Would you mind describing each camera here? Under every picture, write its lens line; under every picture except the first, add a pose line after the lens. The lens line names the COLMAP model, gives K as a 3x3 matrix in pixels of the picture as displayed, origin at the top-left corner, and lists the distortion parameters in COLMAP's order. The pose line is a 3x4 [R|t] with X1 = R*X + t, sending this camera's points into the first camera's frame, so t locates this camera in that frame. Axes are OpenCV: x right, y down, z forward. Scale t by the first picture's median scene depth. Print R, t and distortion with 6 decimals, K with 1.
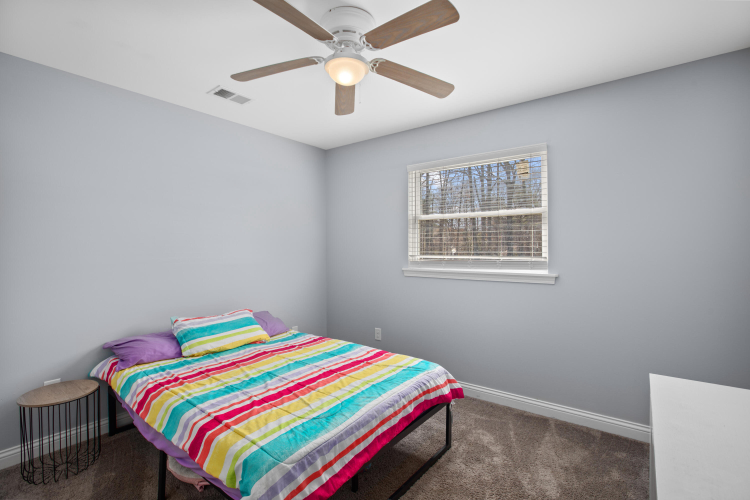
lens RADIAL K [[341.5, 0, 375.0], [0, 341.5, 250.0], [0, 0, 1]] dist [0.000386, 0.000279]
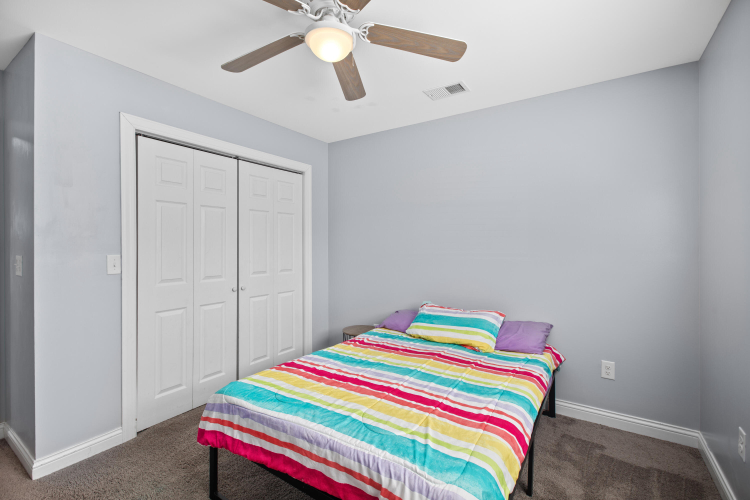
lens RADIAL K [[341.5, 0, 375.0], [0, 341.5, 250.0], [0, 0, 1]] dist [0.000386, 0.000279]
pose [[0.069309, 0.008673, -0.997558, 0.716106], [-0.006119, 0.999947, 0.008269, 0.016281], [0.997576, 0.005531, 0.069358, 0.951686]]
